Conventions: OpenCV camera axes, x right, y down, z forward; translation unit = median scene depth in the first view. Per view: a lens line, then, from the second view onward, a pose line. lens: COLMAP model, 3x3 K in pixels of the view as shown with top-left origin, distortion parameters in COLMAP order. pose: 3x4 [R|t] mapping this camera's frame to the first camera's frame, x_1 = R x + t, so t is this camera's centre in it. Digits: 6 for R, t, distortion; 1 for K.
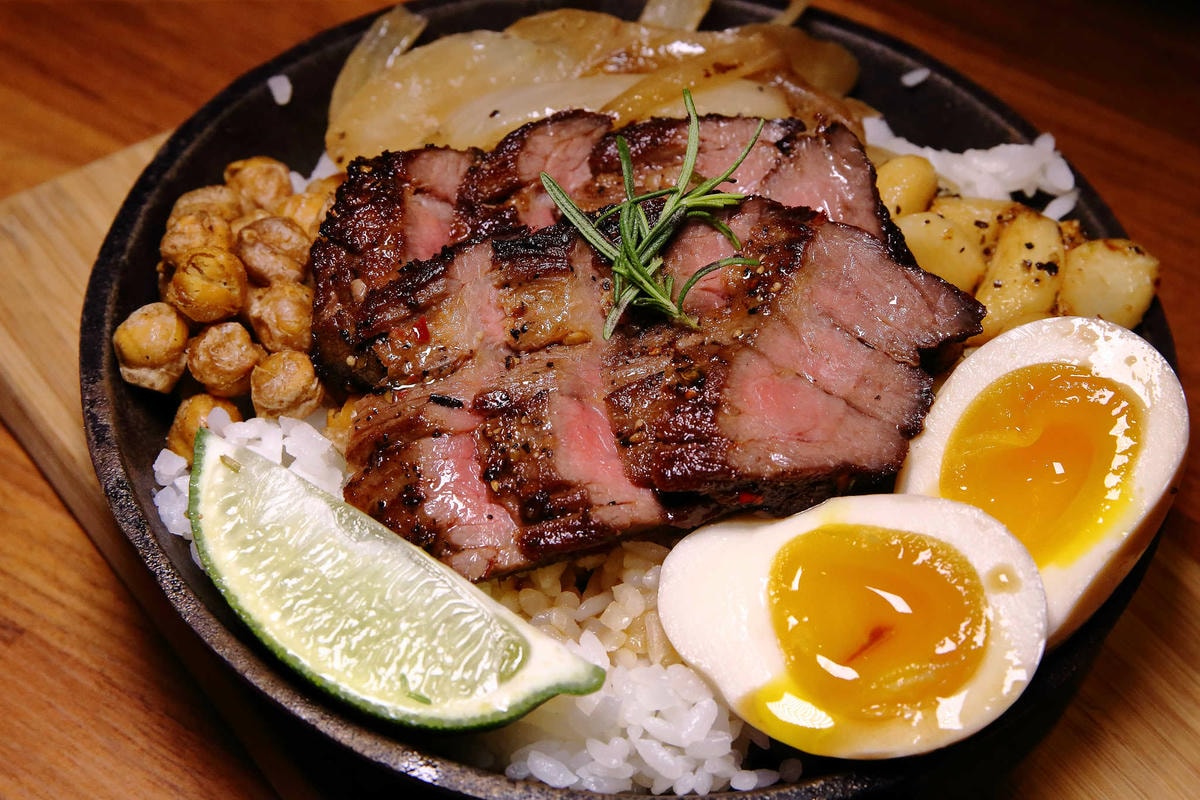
lens RADIAL K [[1948.6, 0, 600.0], [0, 1948.6, 400.0], [0, 0, 1]] dist [0.011641, 0.087849]
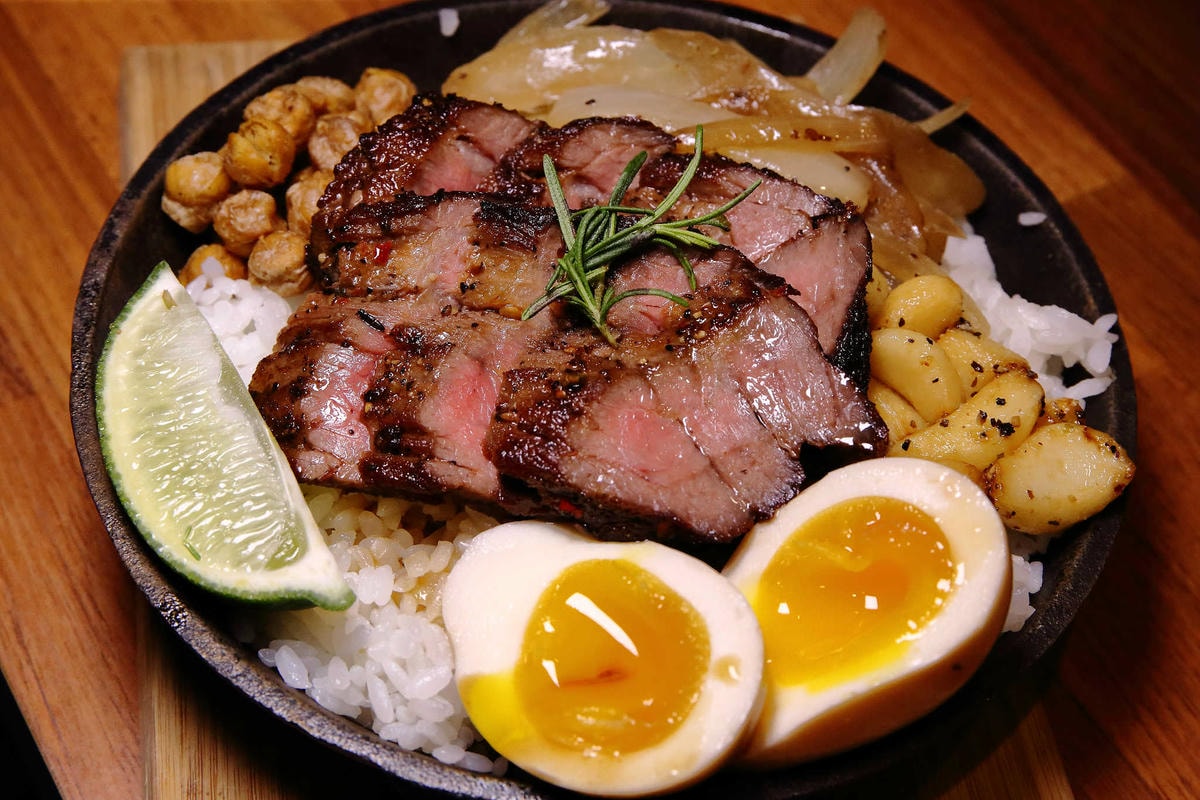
lens RADIAL K [[1948.6, 0, 600.0], [0, 1948.6, 400.0], [0, 0, 1]] dist [0.011641, 0.087849]
pose [[0.889954, 0.368100, -0.269231, 0.326871], [-0.373456, 0.927060, 0.033027, -0.039924], [0.261750, 0.071153, 0.962509, 0.009469]]
